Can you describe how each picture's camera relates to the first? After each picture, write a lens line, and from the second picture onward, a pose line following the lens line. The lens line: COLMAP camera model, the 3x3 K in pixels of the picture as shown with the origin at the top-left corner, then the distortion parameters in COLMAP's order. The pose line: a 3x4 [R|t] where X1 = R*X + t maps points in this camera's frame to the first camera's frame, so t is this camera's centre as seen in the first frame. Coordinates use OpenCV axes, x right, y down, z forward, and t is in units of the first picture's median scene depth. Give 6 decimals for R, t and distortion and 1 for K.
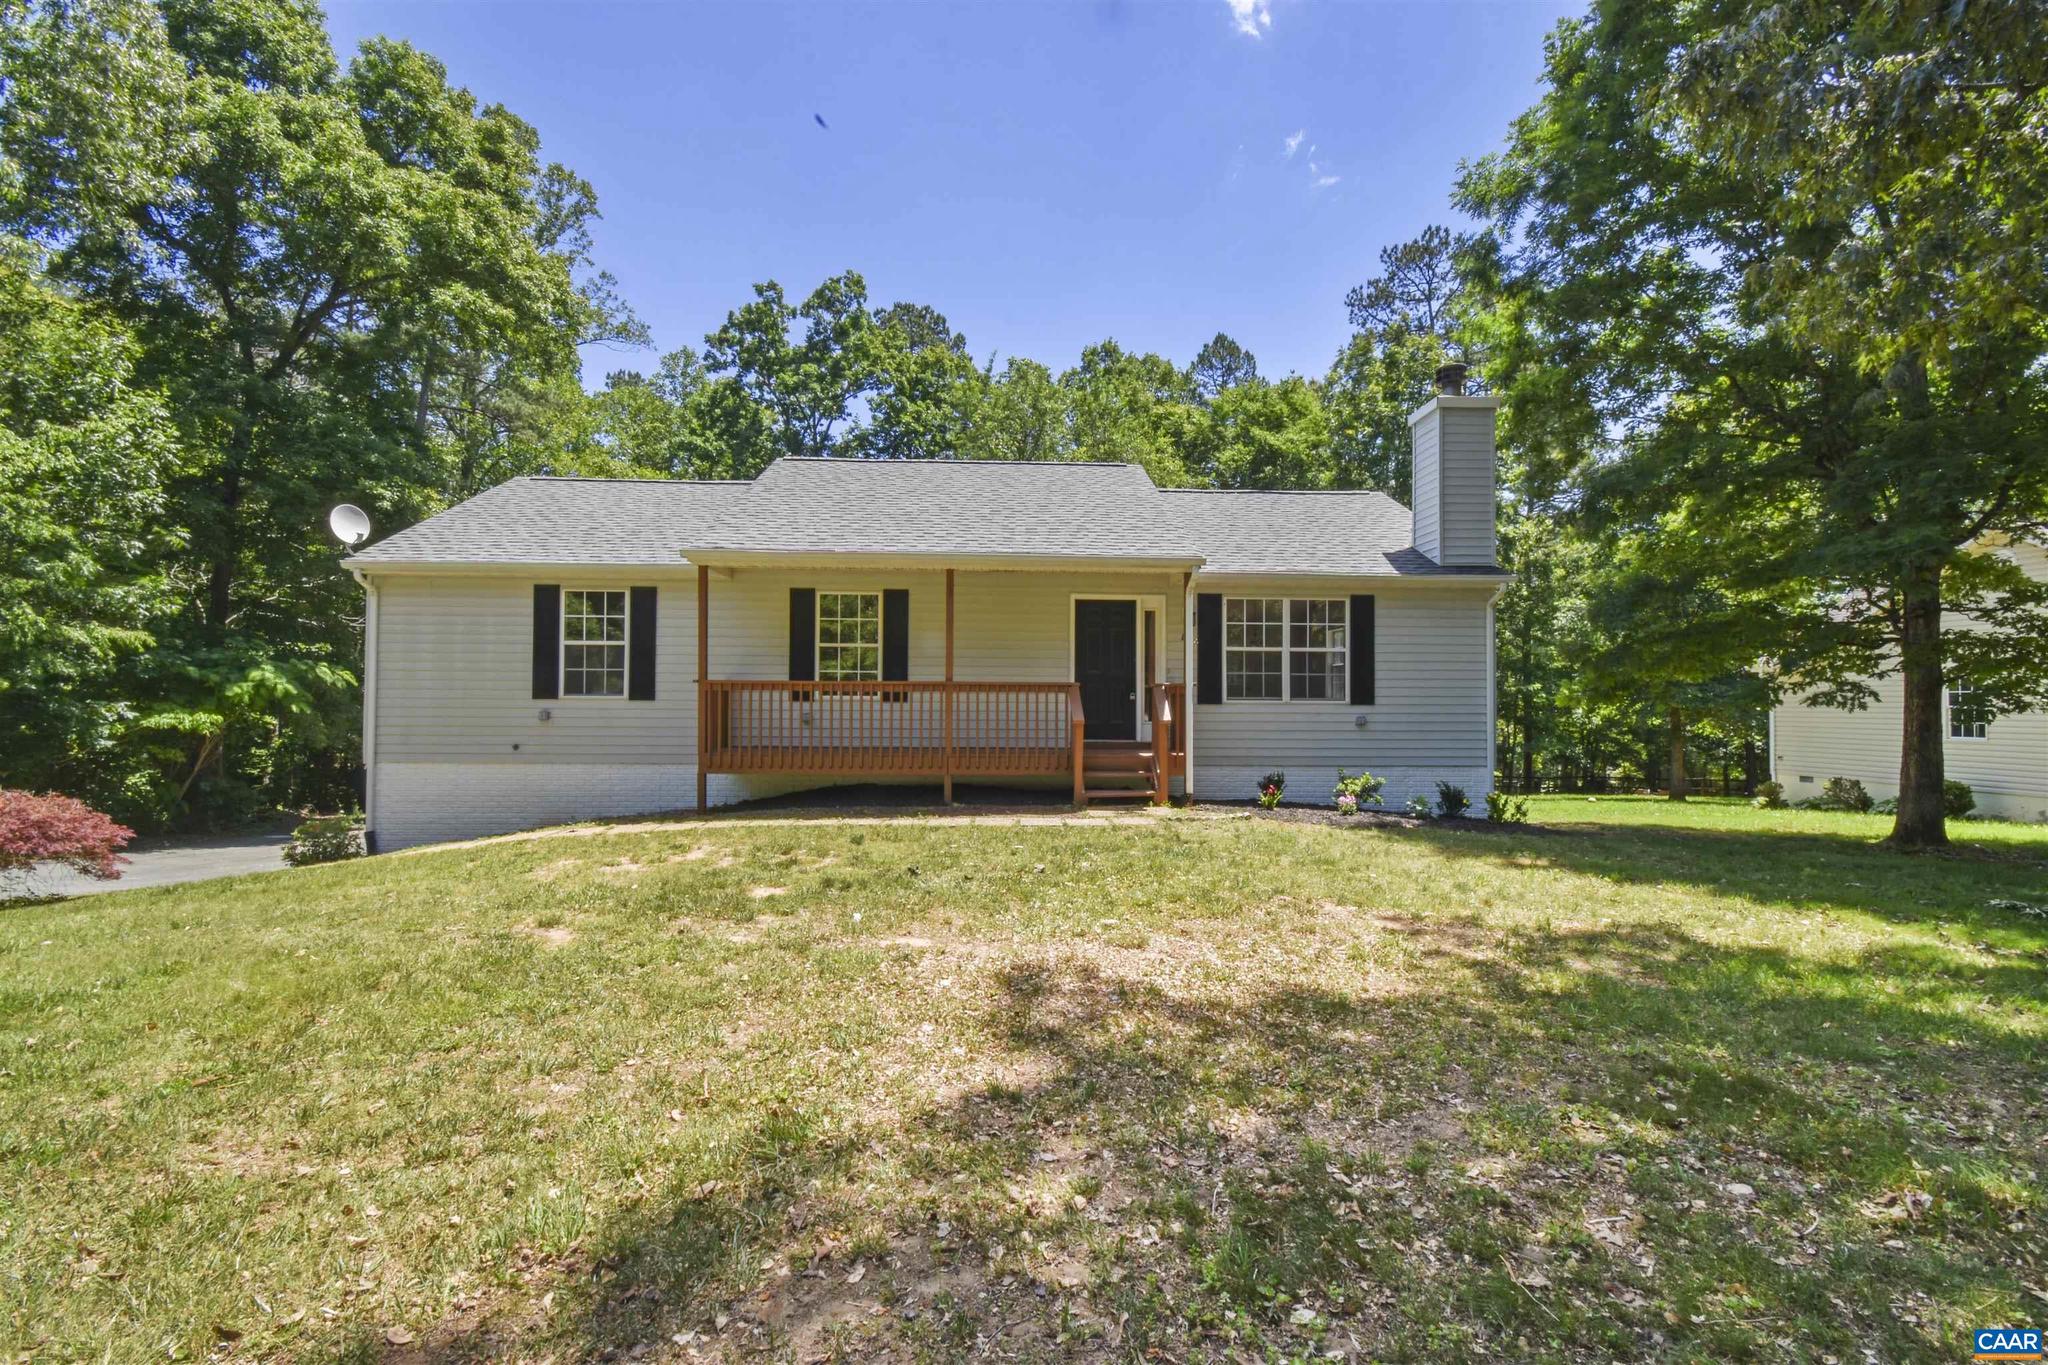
lens RADIAL K [[932.4, 0, 1015.9], [0, 932.4, 687.6], [0, 0, 1]] dist [0.001233, -0.016828]
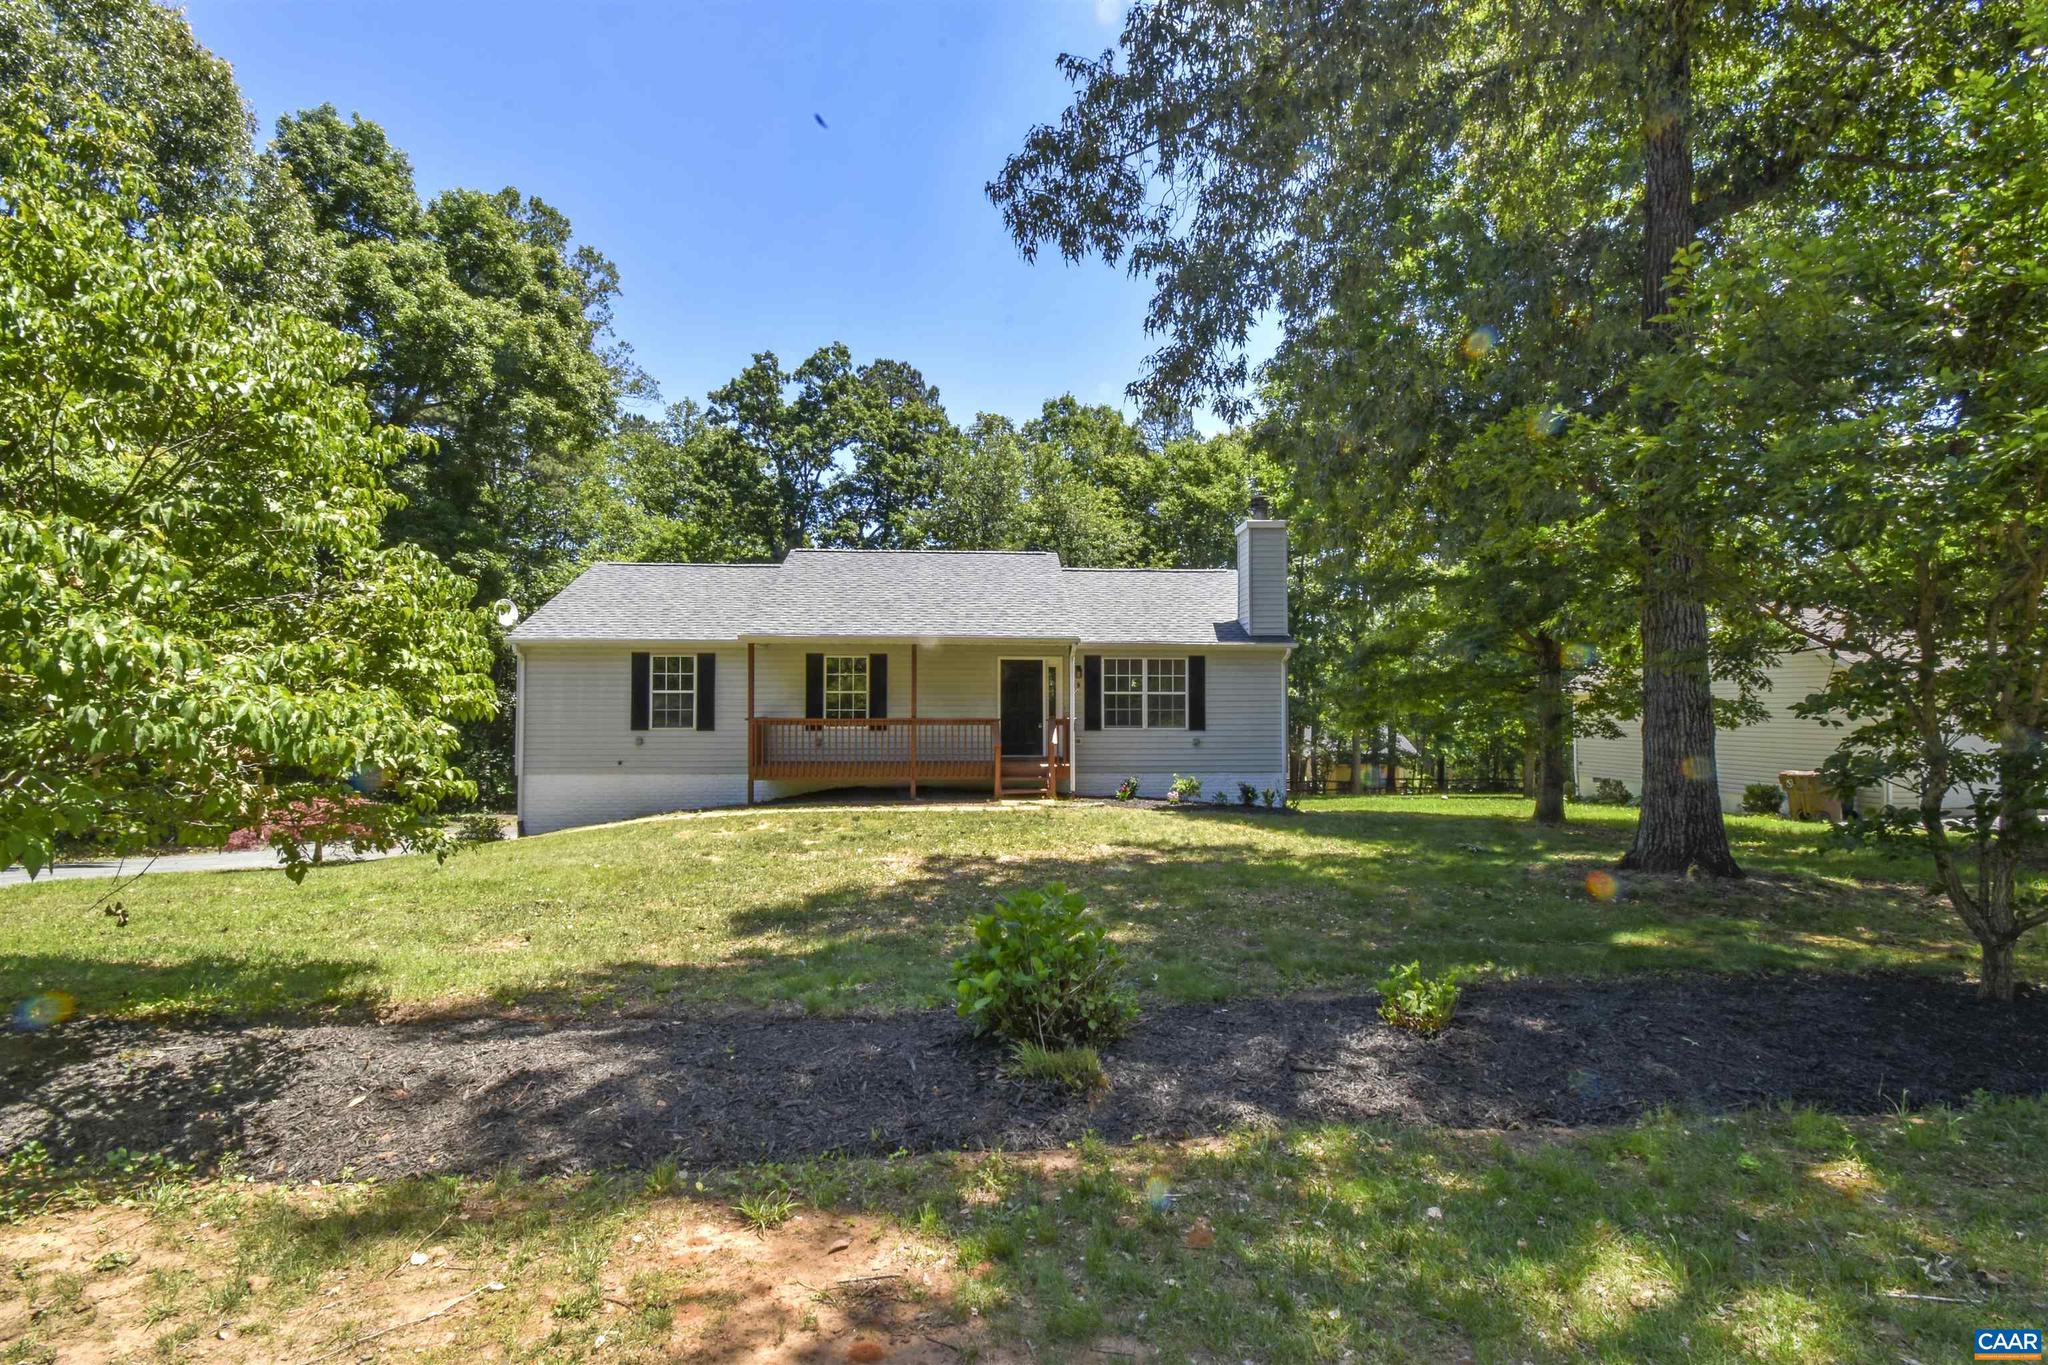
lens RADIAL K [[932.4, 0, 1015.9], [0, 932.4, 687.6], [0, 0, 1]] dist [0.001233, -0.016828]
pose [[0.999812, -0.005044, 0.018722, 0.036654], [0.005176, 0.999962, -0.007001, -0.024858], [-0.018686, 0.007097, 0.999800, -0.288001]]
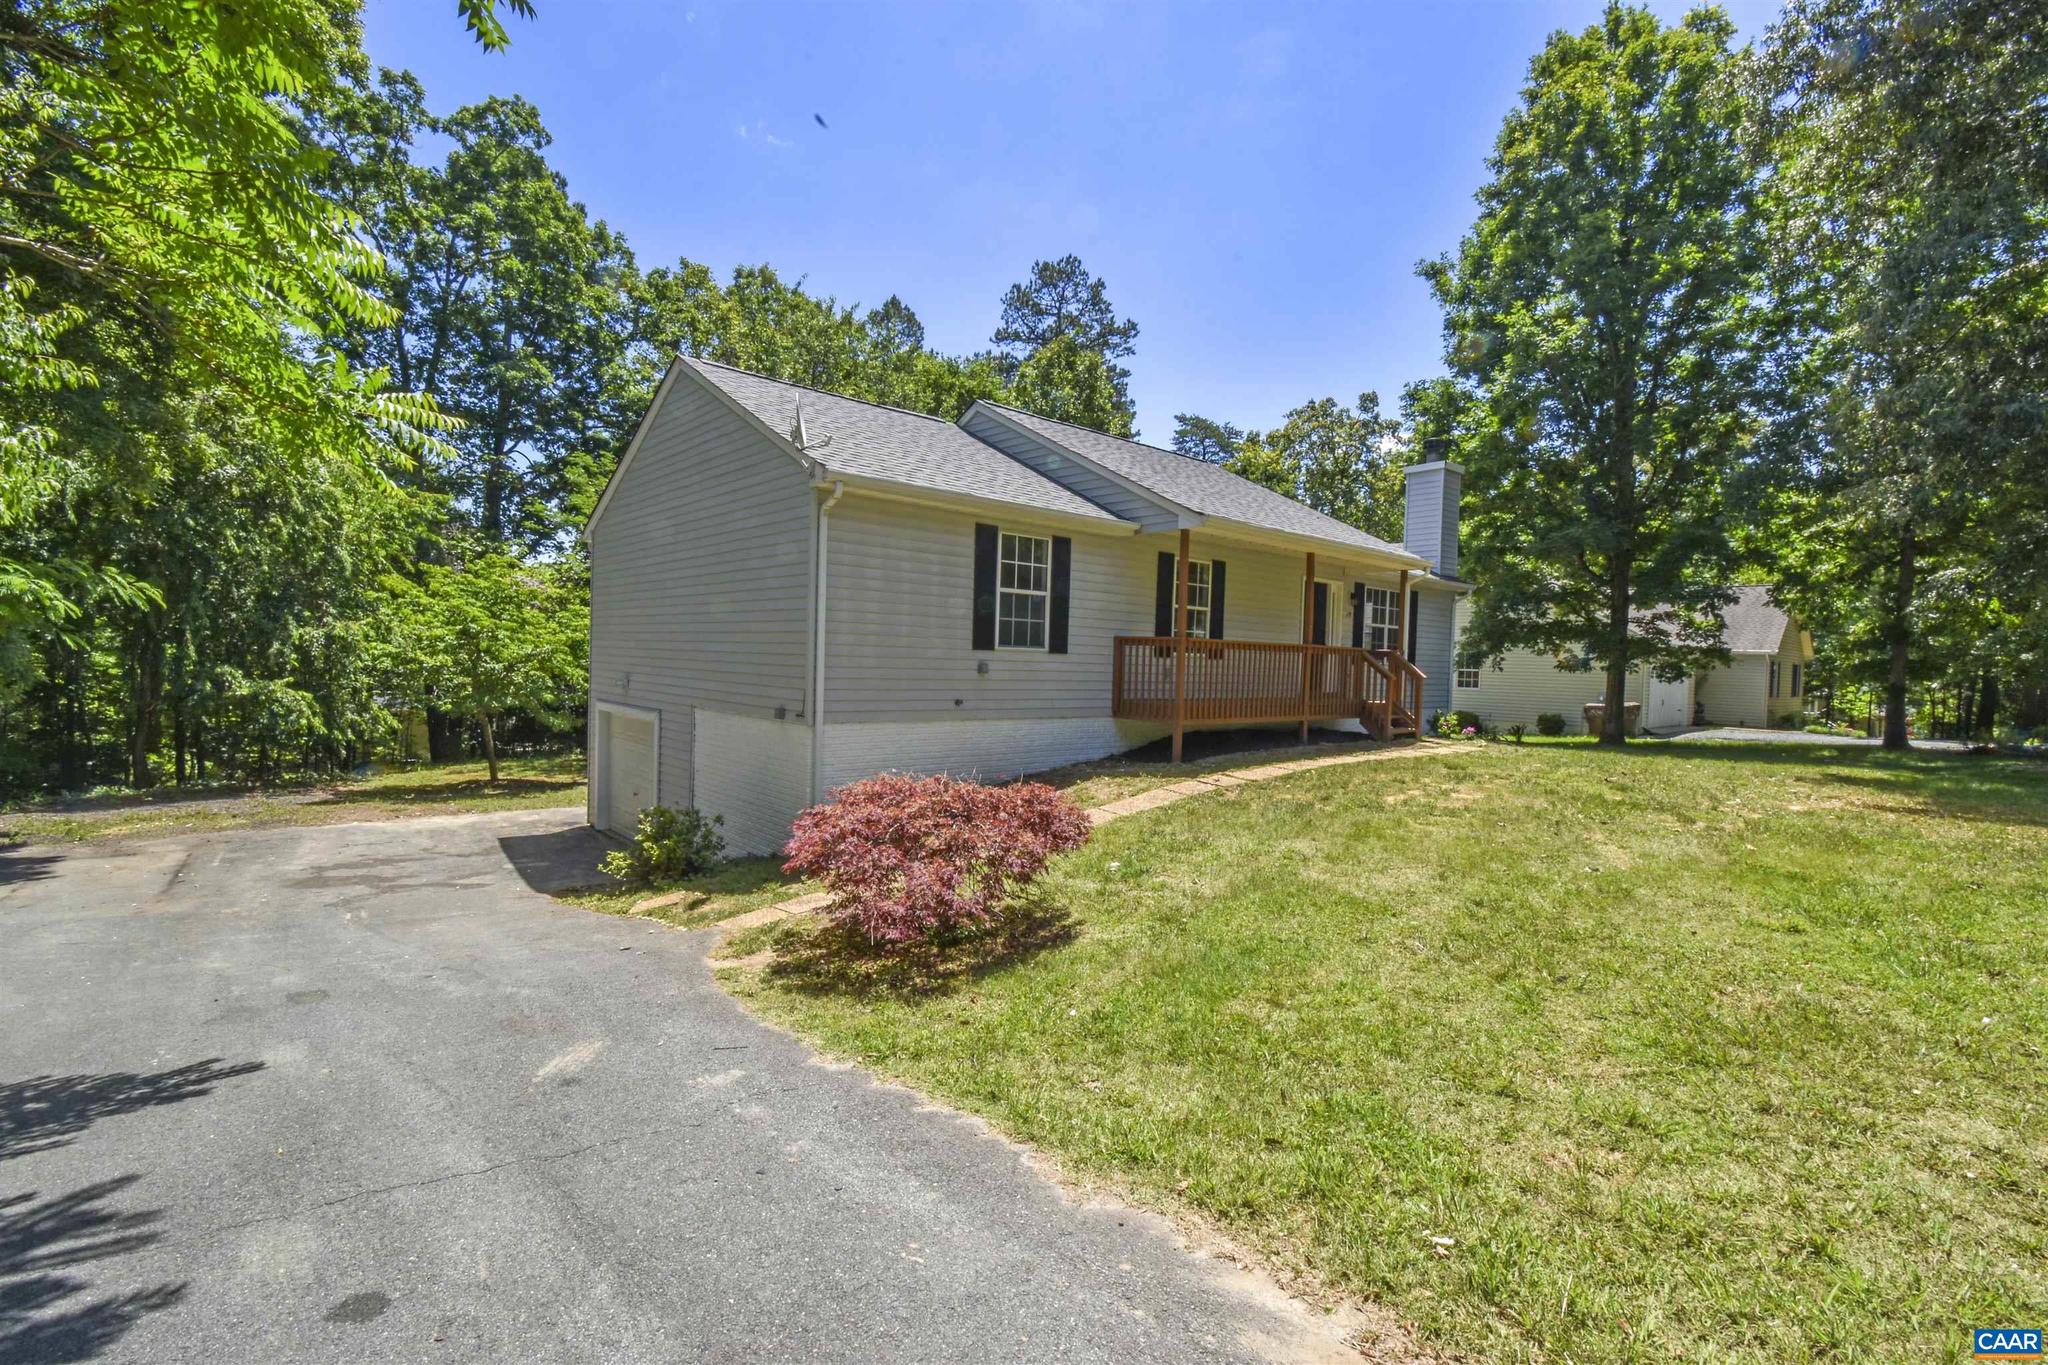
lens RADIAL K [[932.4, 0, 1015.9], [0, 932.4, 687.6], [0, 0, 1]] dist [0.001233, -0.016828]
pose [[0.796719, 0.002019, 0.604347, -0.617345], [-0.042876, 0.997663, 0.053192, -0.000585], [-0.602827, -0.068291, 0.794944, 0.146410]]
